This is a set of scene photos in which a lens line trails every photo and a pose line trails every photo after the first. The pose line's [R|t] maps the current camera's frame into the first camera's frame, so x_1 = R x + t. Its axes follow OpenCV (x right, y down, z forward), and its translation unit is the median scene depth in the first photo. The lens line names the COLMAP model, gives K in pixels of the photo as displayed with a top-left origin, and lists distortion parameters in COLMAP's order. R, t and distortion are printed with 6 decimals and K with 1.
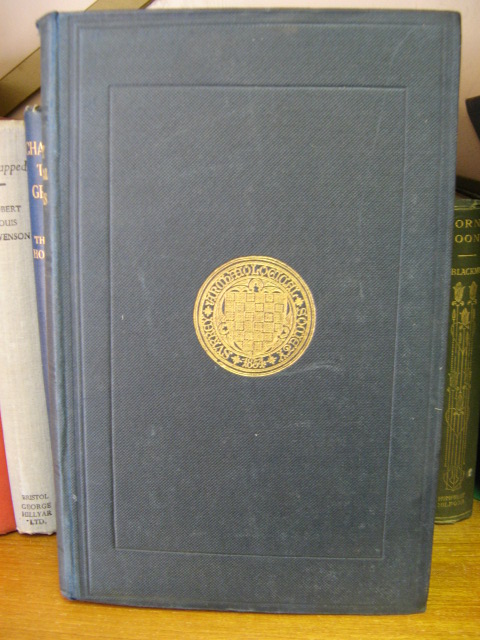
lens RADIAL K [[651.3, 0, 247.9], [0, 651.3, 322.0], [0, 0, 1]] dist [-0.009404, -0.006809]
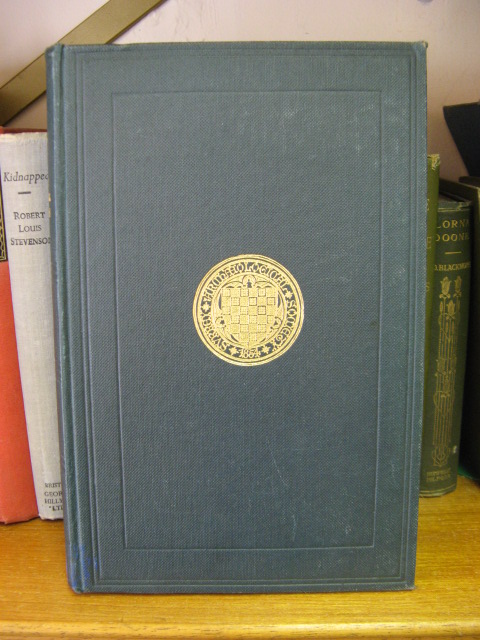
lens RADIAL K [[646.9, 0, 241.5], [0, 646.9, 328.3], [0, 0, 1]] dist [0.000145, -0.001168]
pose [[0.998254, -0.020701, 0.055318, -0.082881], [0.019614, 0.999605, 0.020129, -0.003032], [-0.055713, -0.019008, 0.998266, -0.077160]]
